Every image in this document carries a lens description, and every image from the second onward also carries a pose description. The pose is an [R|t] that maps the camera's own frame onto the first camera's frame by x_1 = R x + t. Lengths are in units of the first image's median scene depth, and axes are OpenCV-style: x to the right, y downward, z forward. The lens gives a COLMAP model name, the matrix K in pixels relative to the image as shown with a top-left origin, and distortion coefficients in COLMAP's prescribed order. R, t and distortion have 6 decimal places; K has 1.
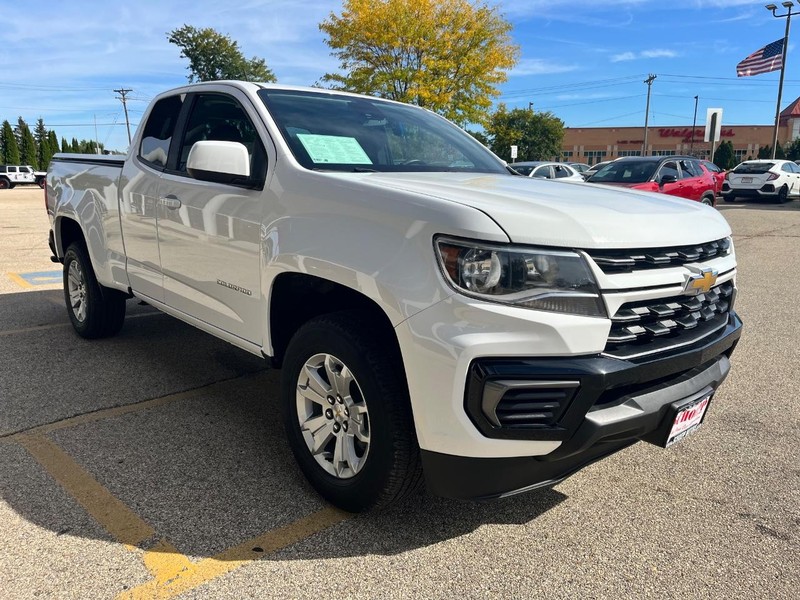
lens RADIAL K [[612.2, 0, 397.9], [0, 612.2, 301.4], [0, 0, 1]] dist [0.068924, -0.094404]
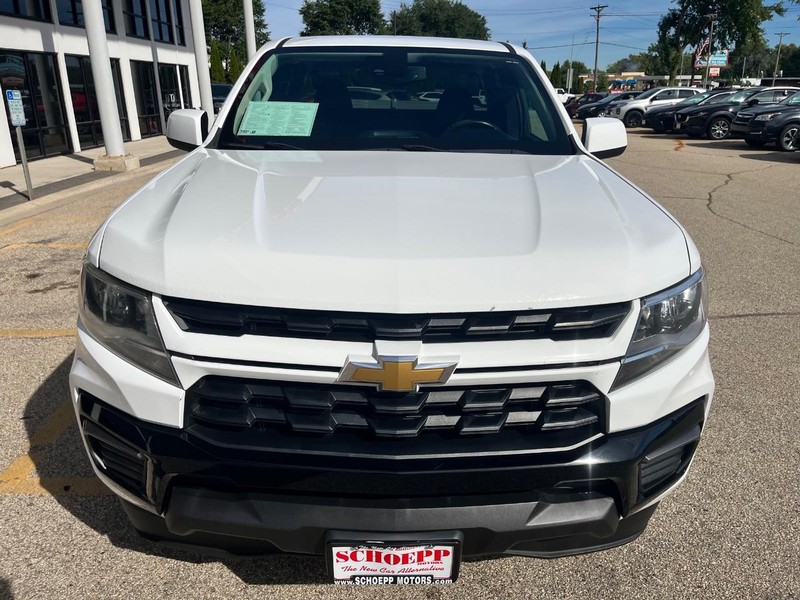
lens RADIAL K [[612.2, 0, 399.5], [0, 612.2, 306.1], [0, 0, 1]] dist [0.068924, -0.094404]
pose [[0.746957, 0.213865, -0.629537, 0.877701], [-0.130410, 0.975589, 0.176692, -0.210848], [0.651957, -0.049883, 0.756613, 0.539115]]
